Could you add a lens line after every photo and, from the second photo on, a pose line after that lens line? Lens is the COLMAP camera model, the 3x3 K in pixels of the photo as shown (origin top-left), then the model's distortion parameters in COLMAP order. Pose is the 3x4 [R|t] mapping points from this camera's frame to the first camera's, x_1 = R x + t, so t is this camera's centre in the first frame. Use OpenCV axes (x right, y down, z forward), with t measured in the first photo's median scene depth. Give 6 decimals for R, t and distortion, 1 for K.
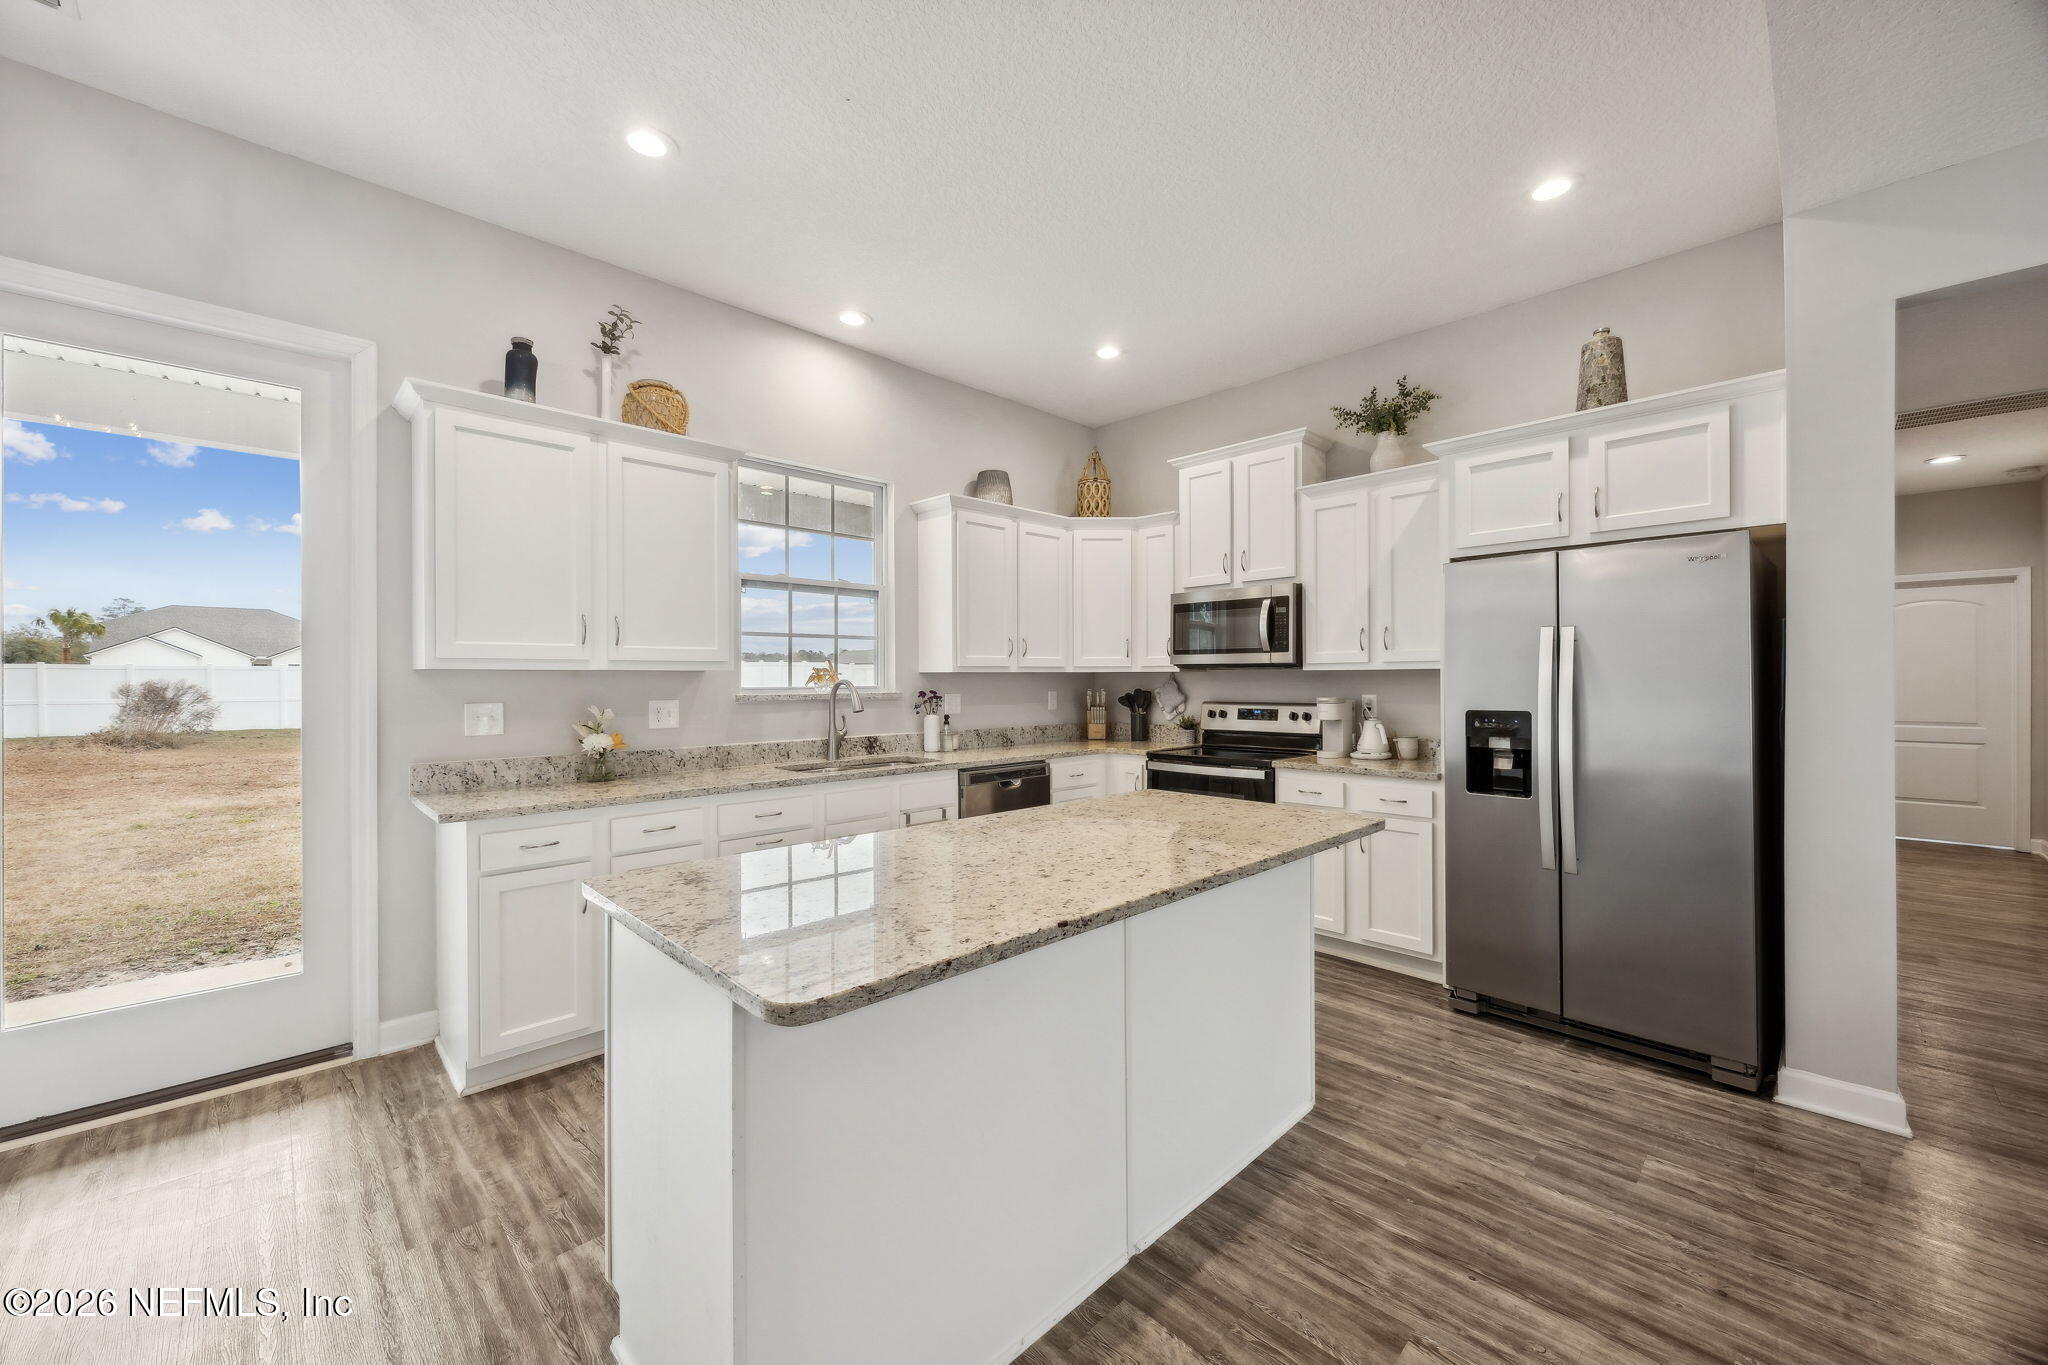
lens RADIAL K [[780.3, 0, 1038.6], [0, 780.3, 680.3], [0, 0, 1]] dist [-0.002480, -0.000409]
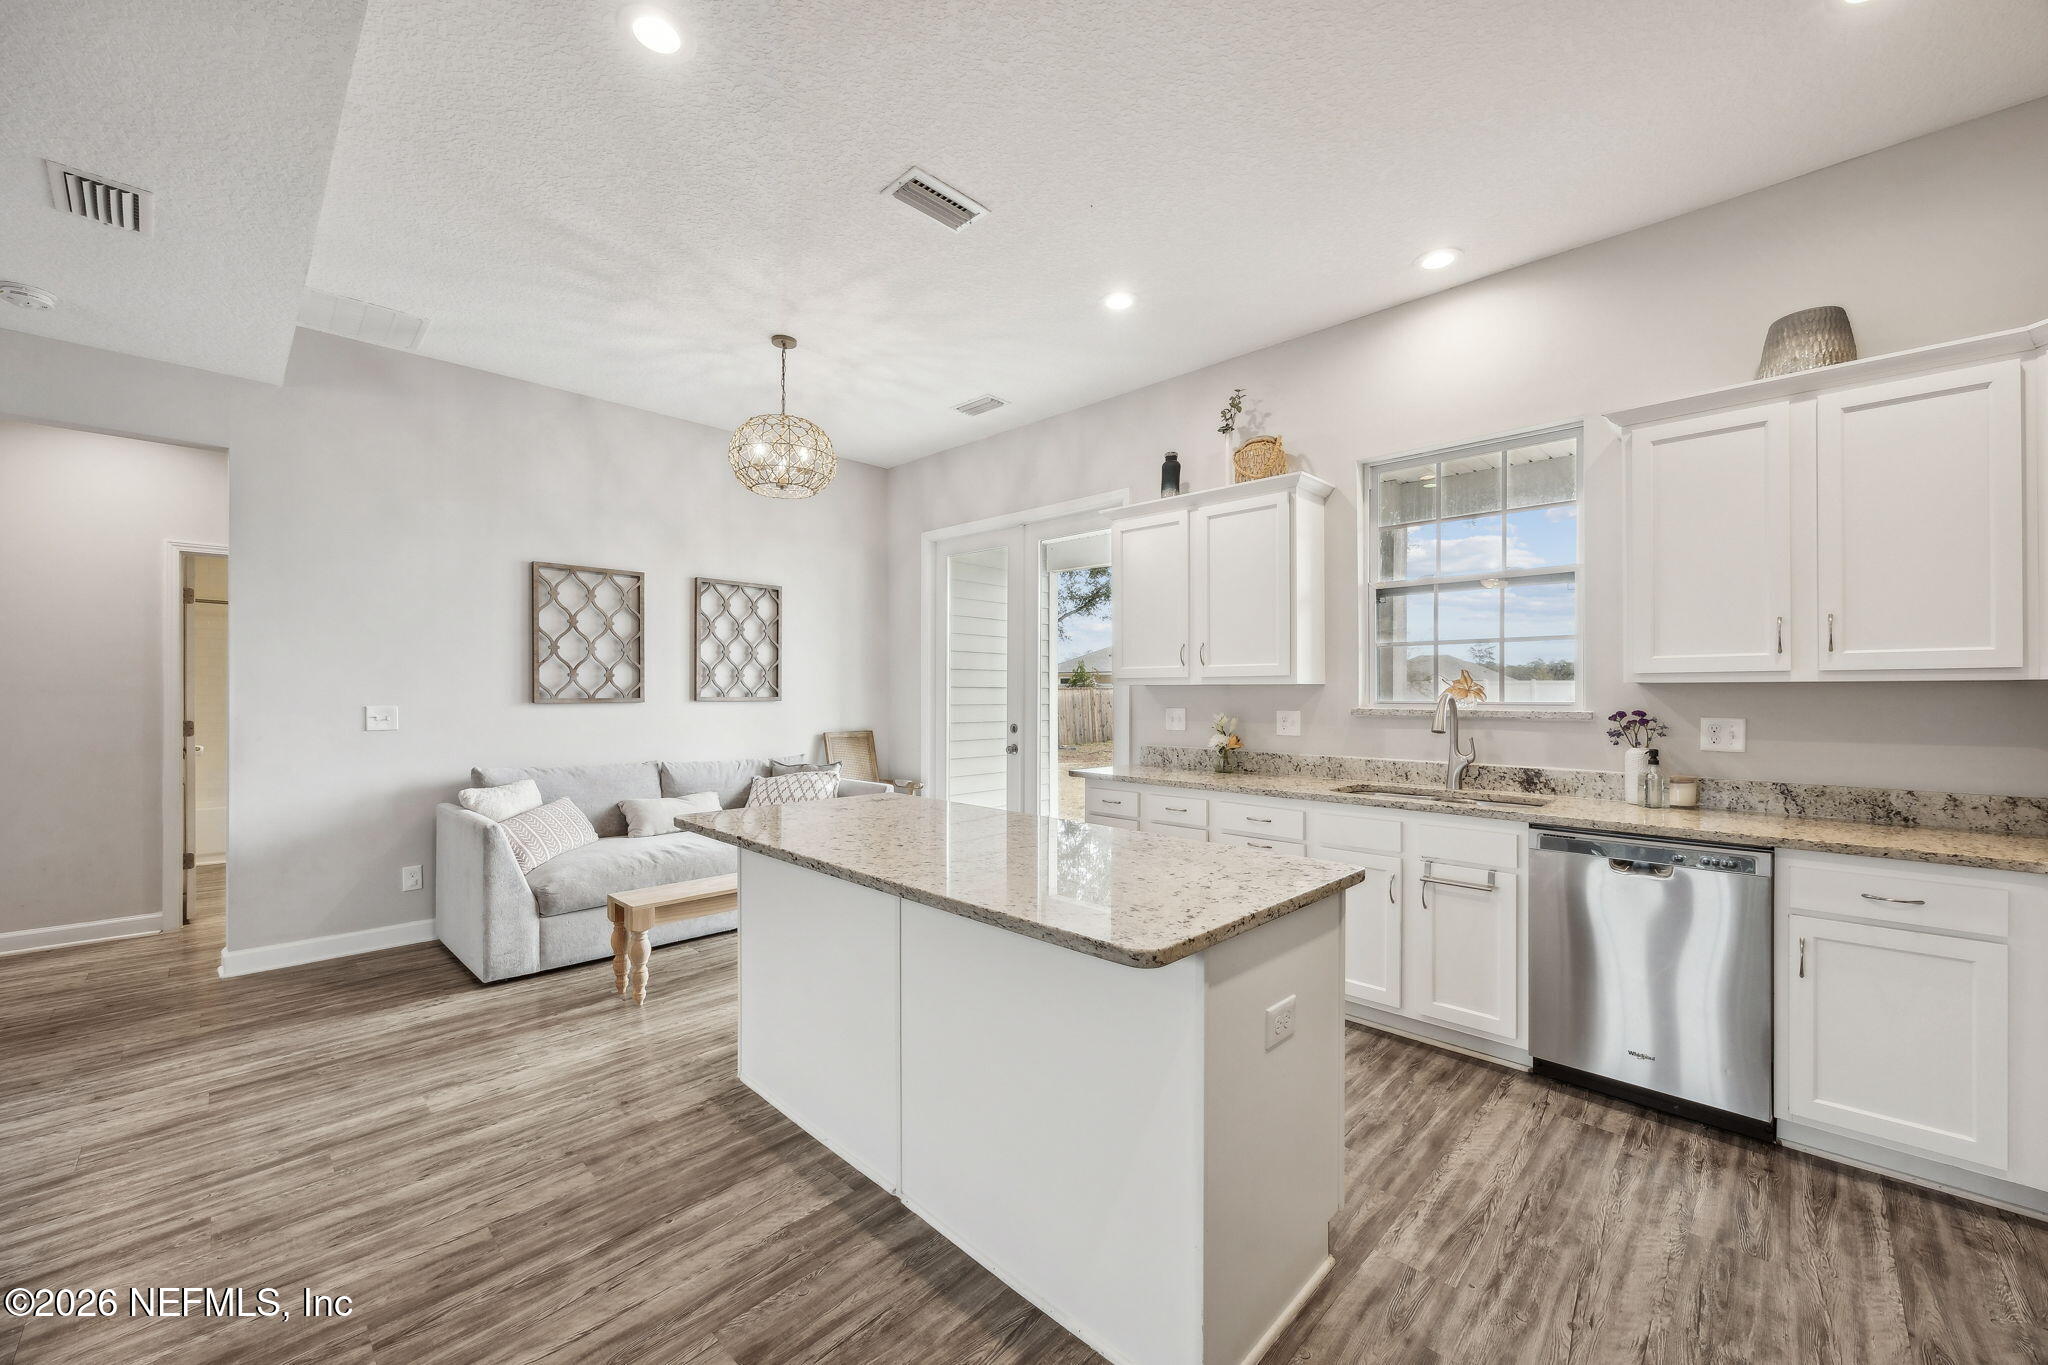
lens RADIAL K [[793.4, 0, 1025.9], [0, 793.4, 692.6], [0, 0, 1]] dist [-0.001235, -0.000505]
pose [[0.015557, 0.004111, -0.999871, 0.561828], [-0.004167, 0.999983, 0.004047, -0.003178], [0.999870, 0.004103, 0.015574, 0.510321]]
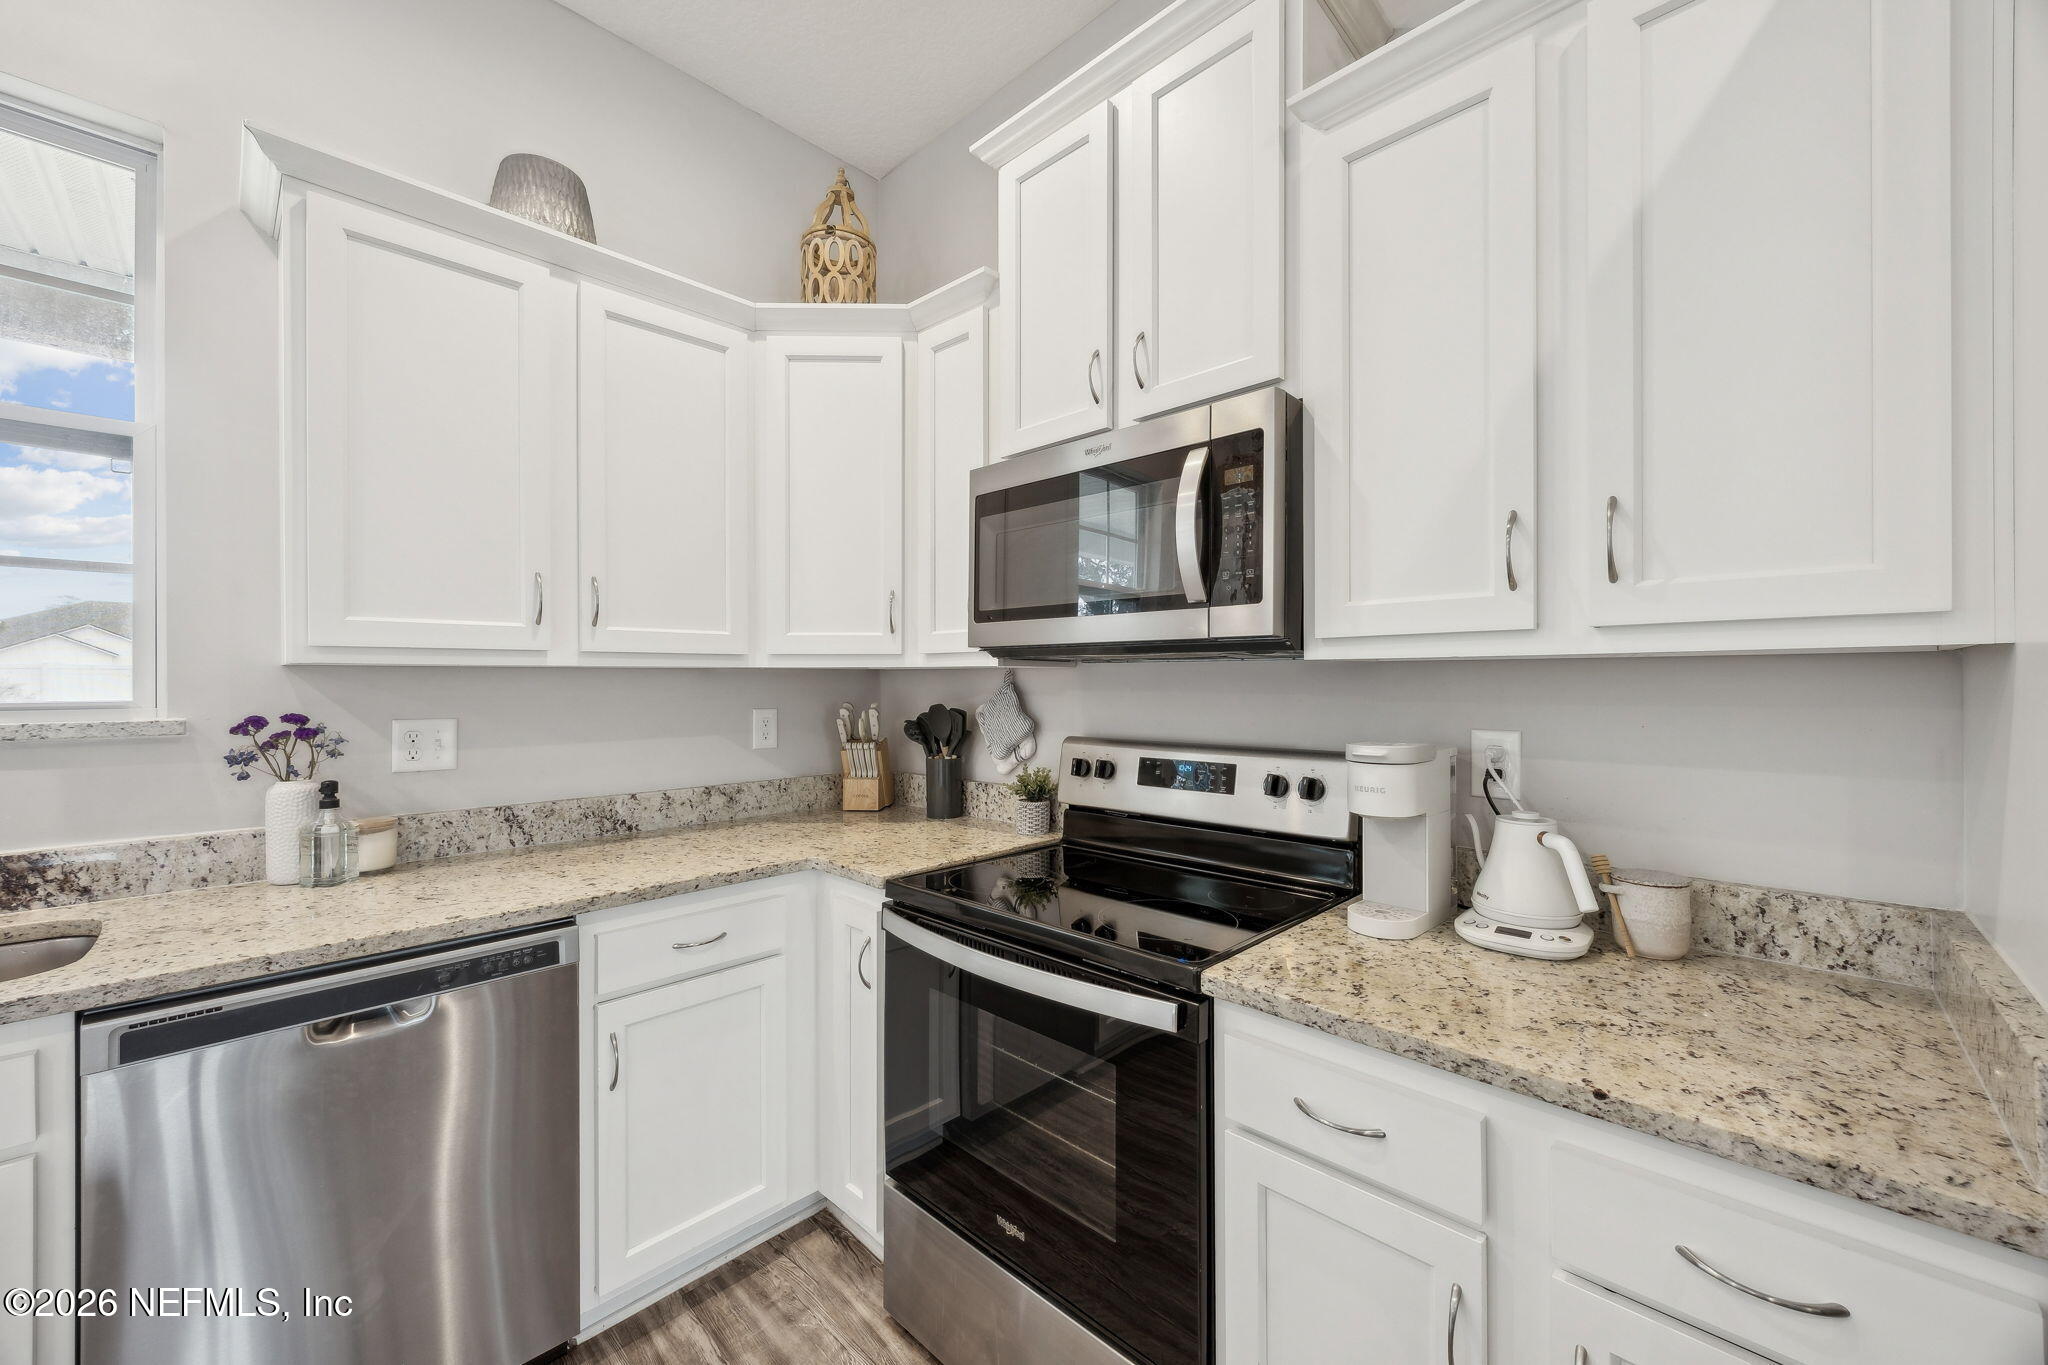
lens RADIAL K [[780.3, 0, 1038.6], [0, 780.3, 680.3], [0, 0, 1]] dist [-0.002480, -0.000409]
pose [[0.999757, 0.002343, 0.021911, 0.220047], [-0.002264, 0.999991, -0.003643, -0.002582], [-0.021920, 0.003592, 0.999753, 0.675914]]
